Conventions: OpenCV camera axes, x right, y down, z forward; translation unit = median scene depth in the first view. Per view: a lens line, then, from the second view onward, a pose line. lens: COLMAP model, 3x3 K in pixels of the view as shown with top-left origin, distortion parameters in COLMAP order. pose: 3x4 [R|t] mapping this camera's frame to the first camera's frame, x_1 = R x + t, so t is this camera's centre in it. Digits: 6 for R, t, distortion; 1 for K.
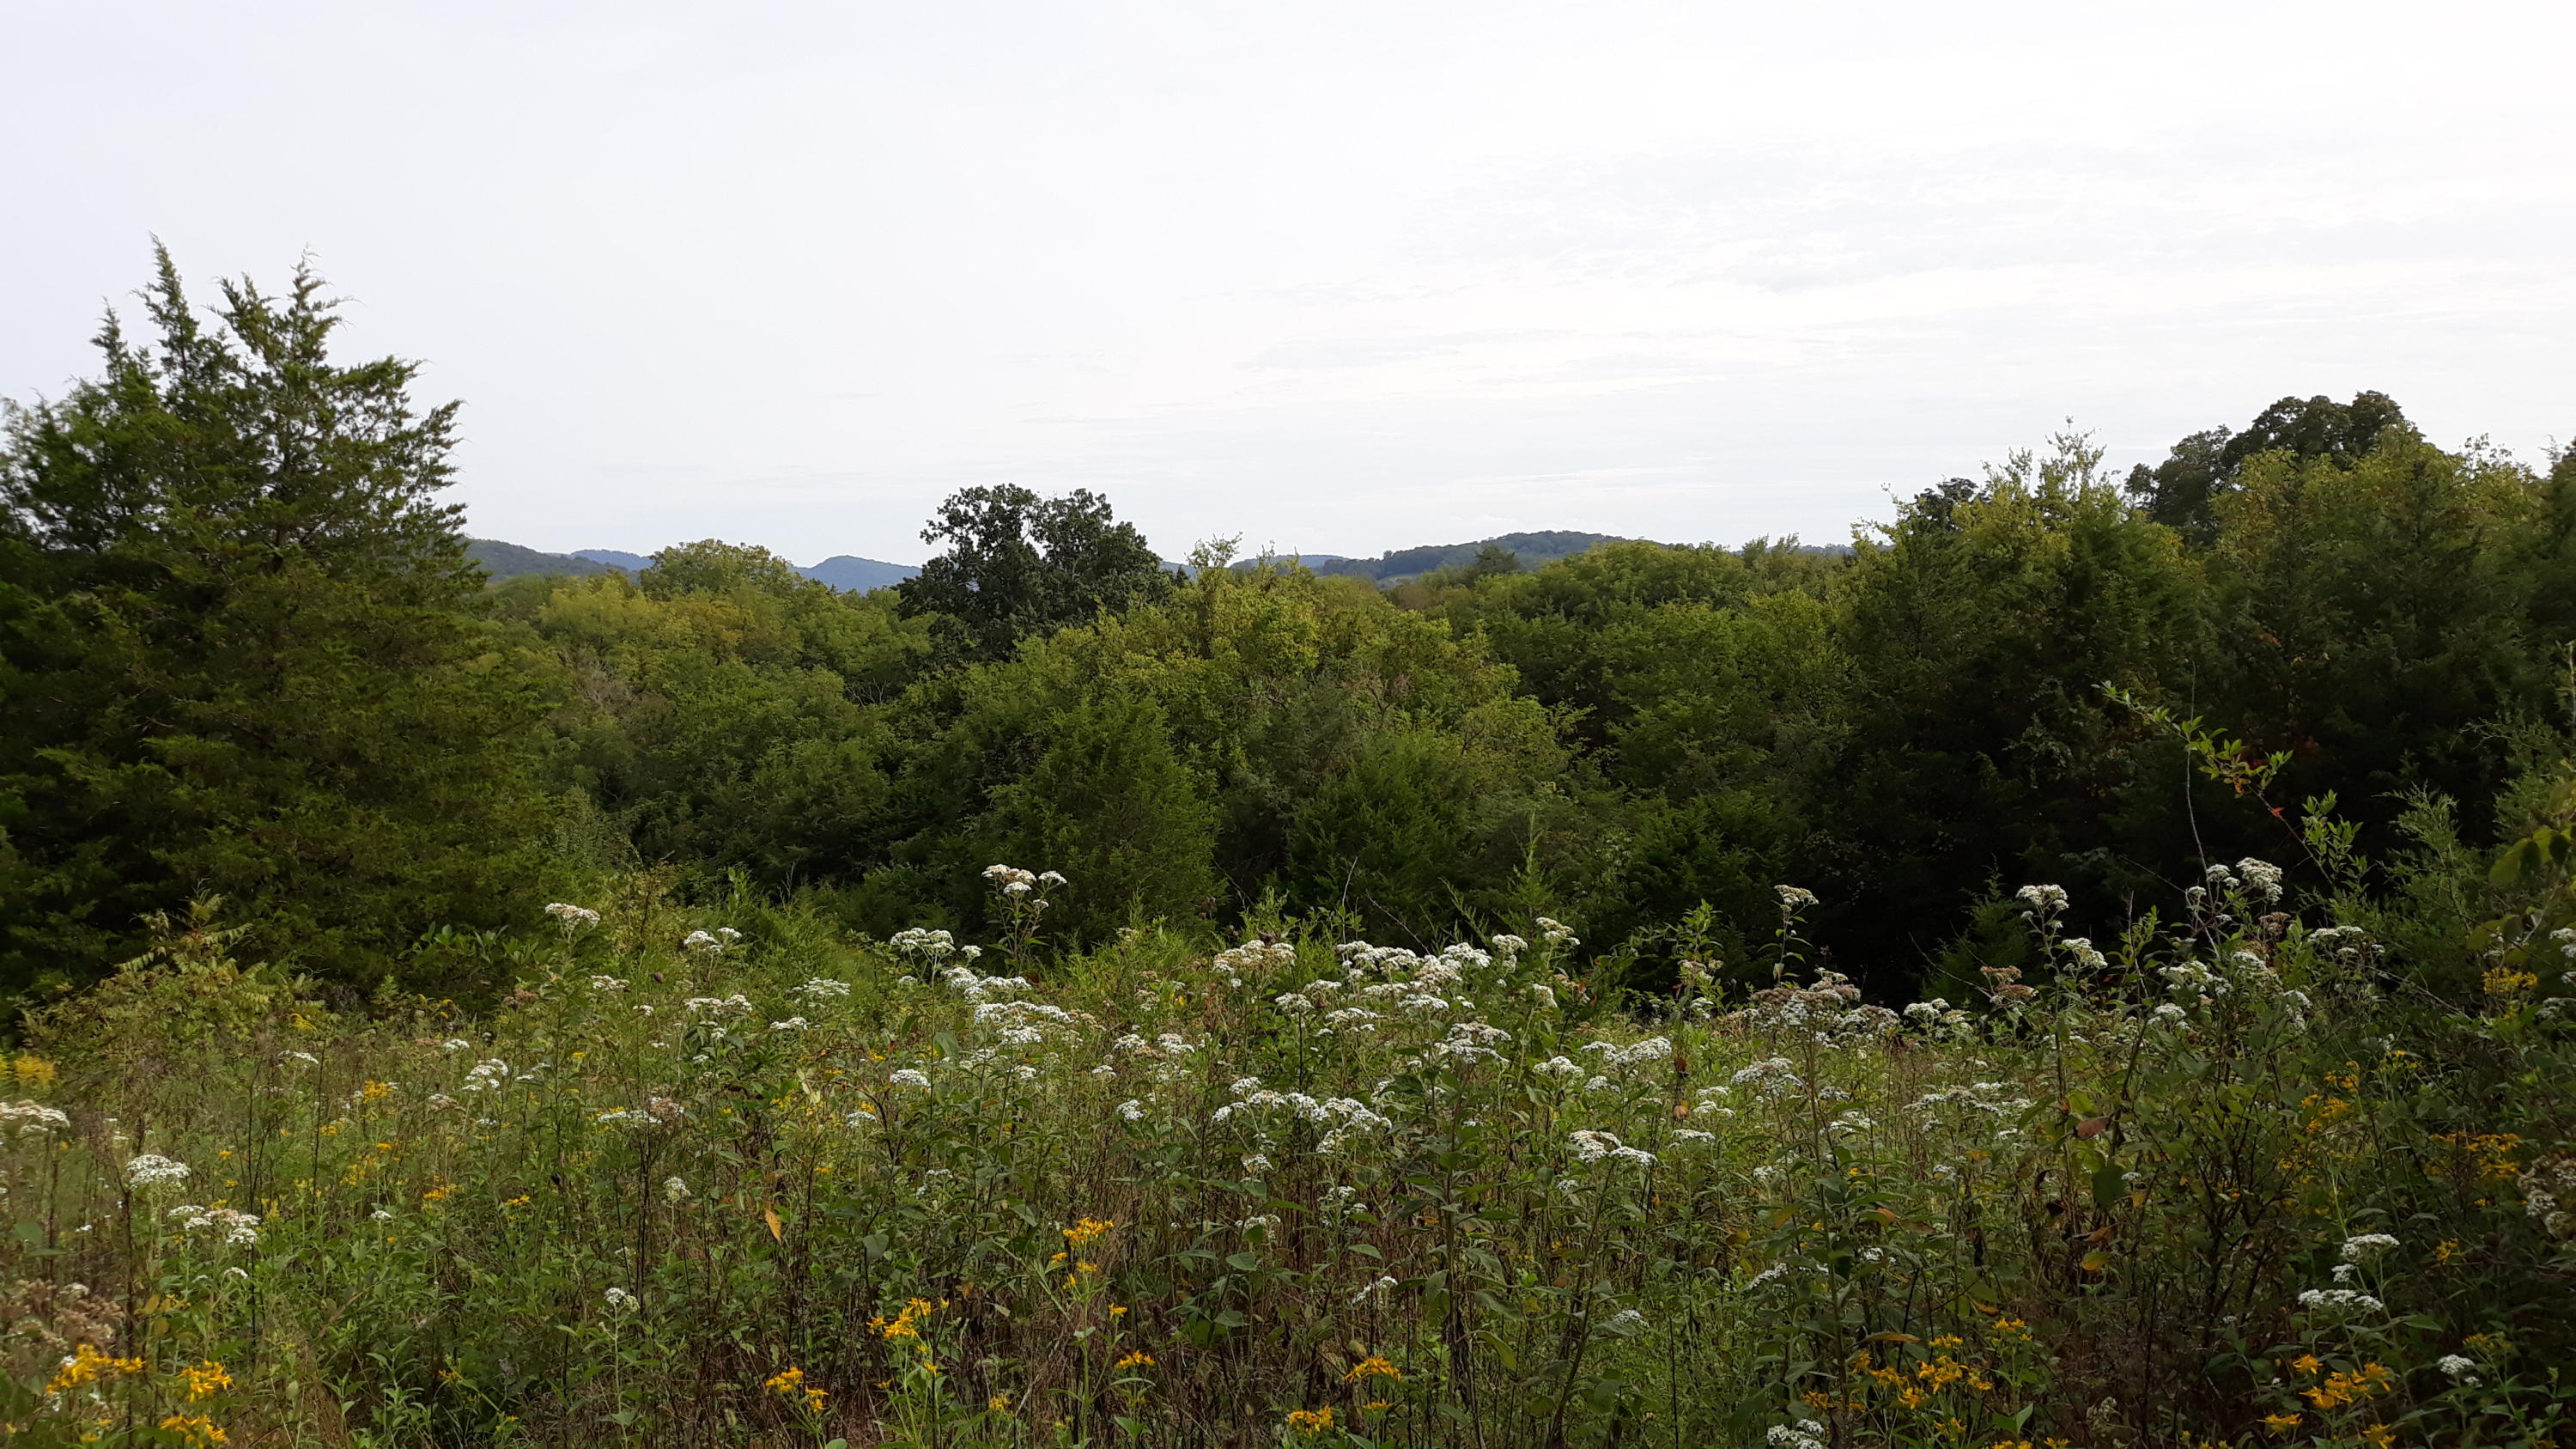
lens RADIAL K [[2188.4, 0, 1308.6], [0, 2188.4, 723.6], [0, 0, 1]] dist [0.000323, 0.008958]
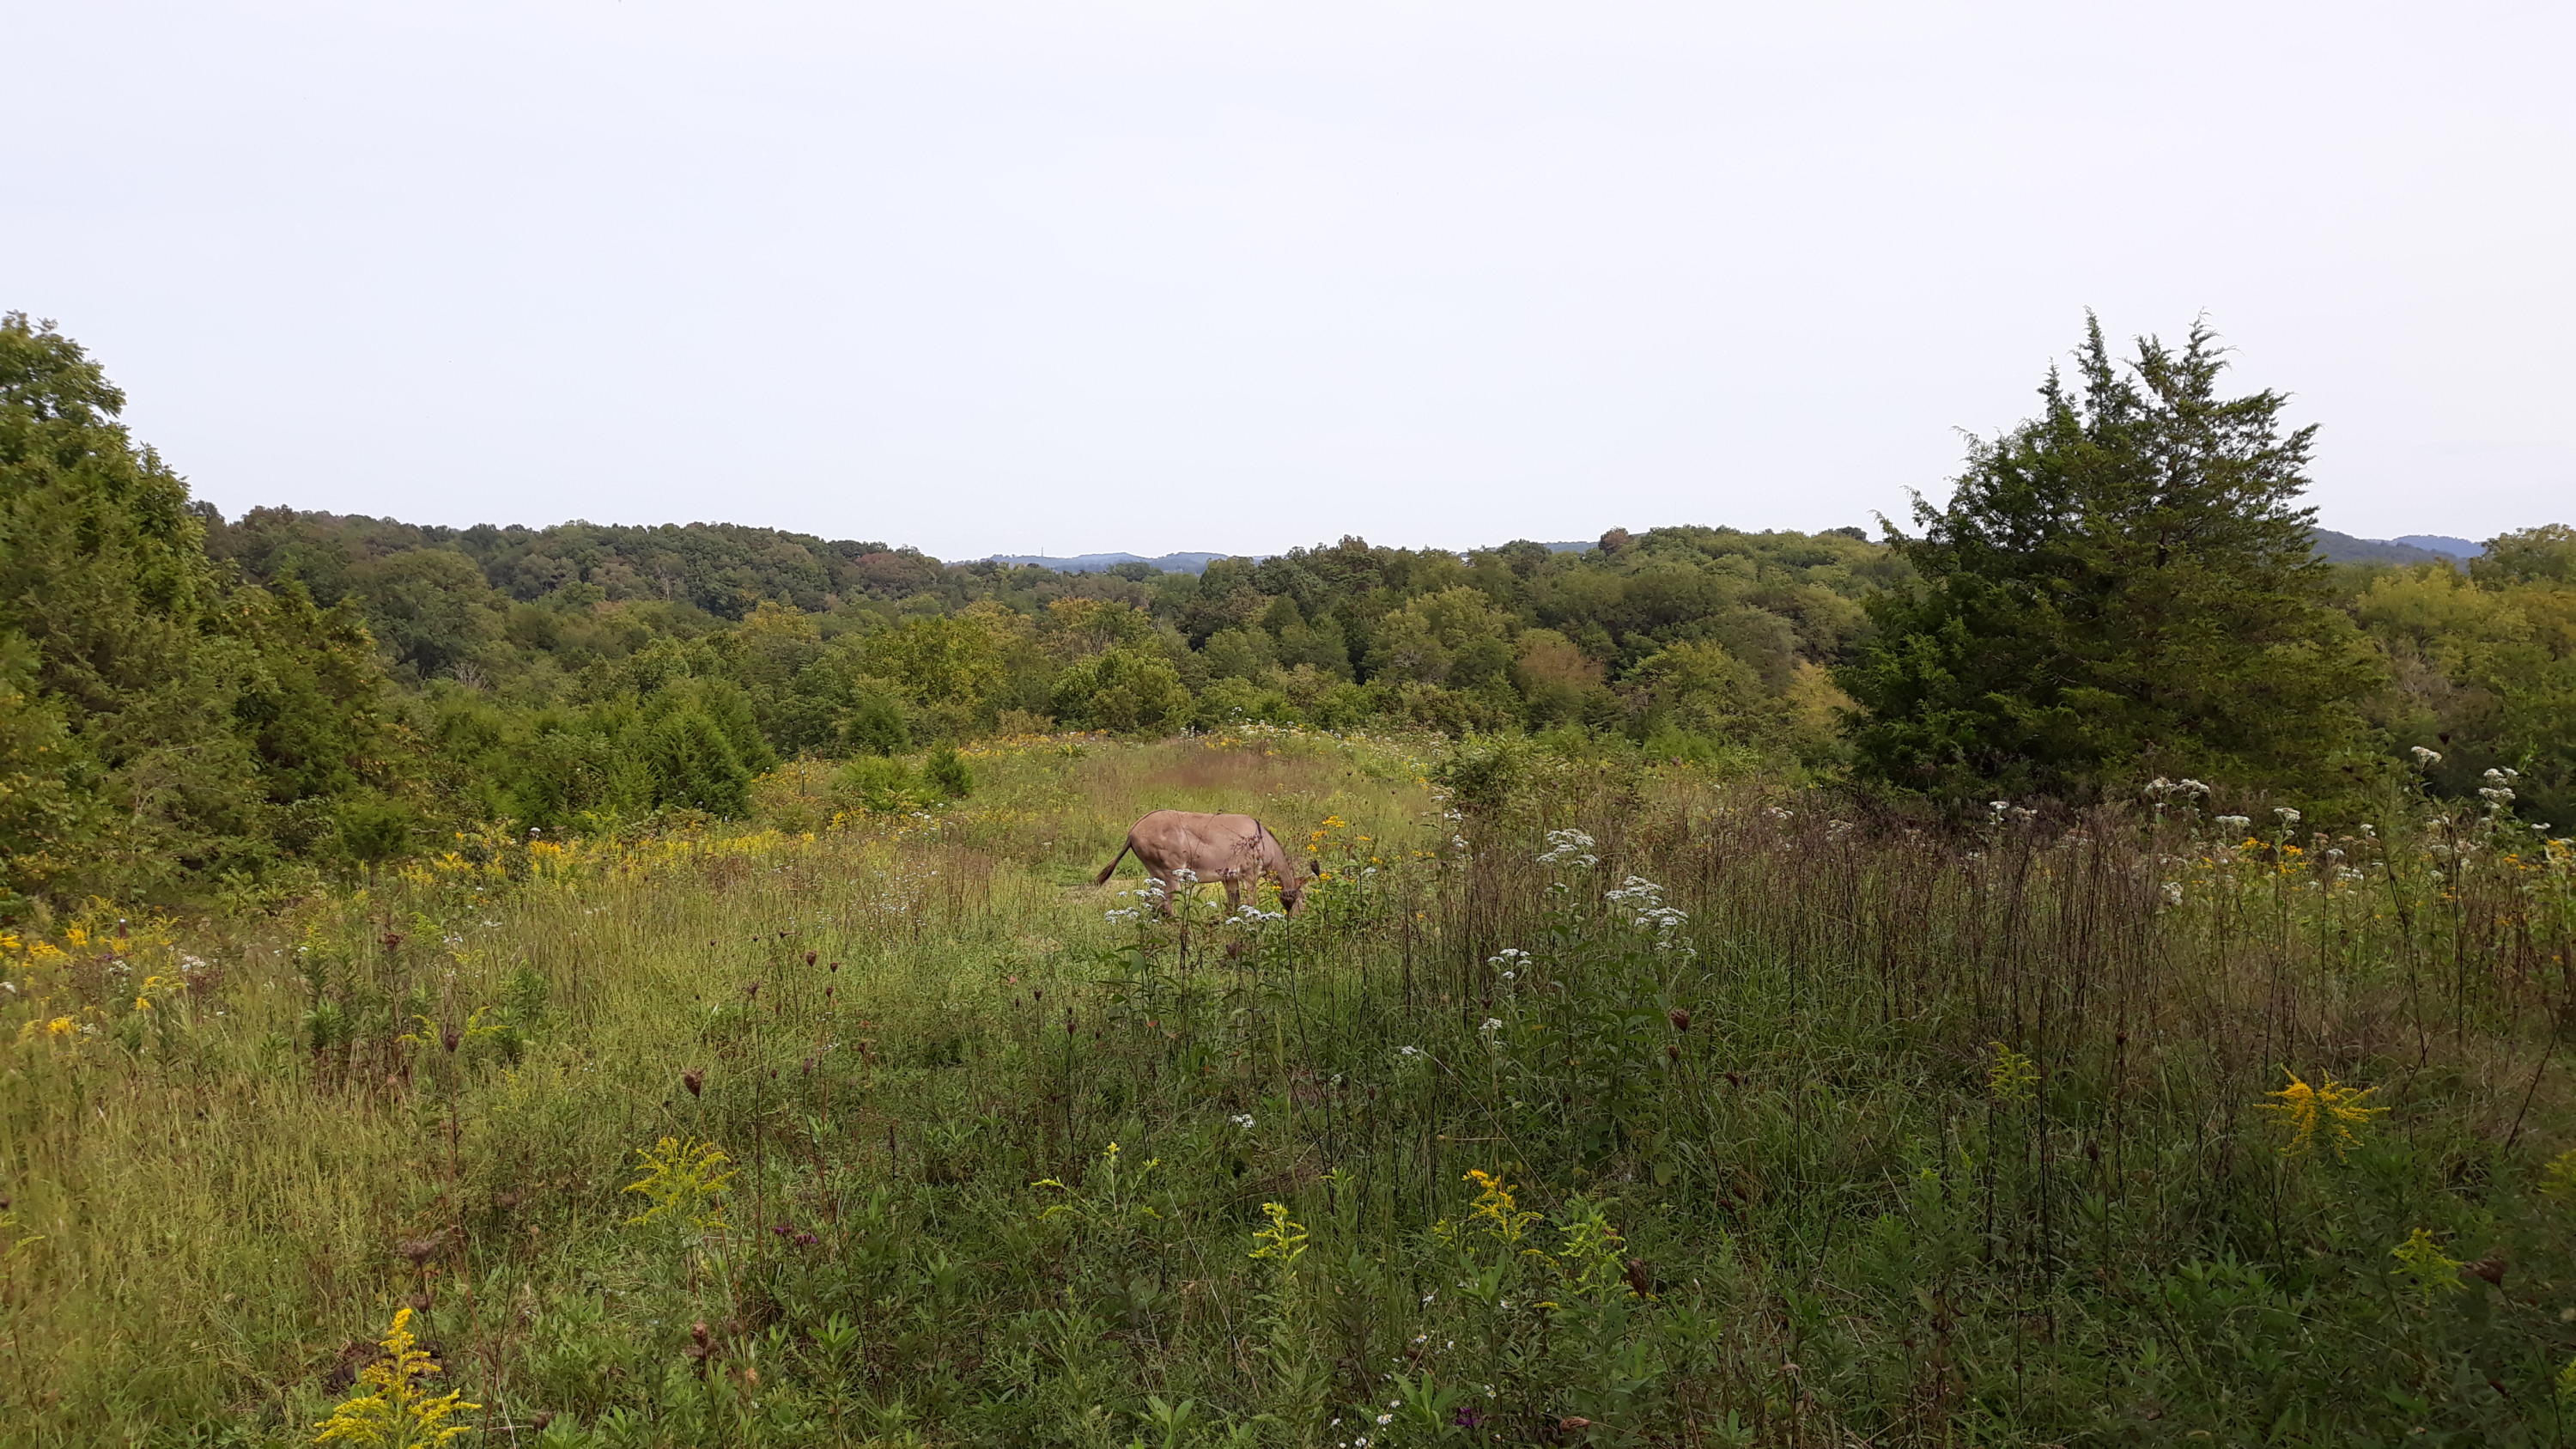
lens RADIAL K [[2188.4, 0, 1308.6], [0, 2188.4, 723.6], [0, 0, 1]] dist [0.000323, 0.008958]
pose [[0.709080, 0.056296, -0.702878, 0.077735], [-0.052054, 0.998267, 0.027441, 0.014308], [0.703204, 0.017130, 0.710781, -0.253567]]
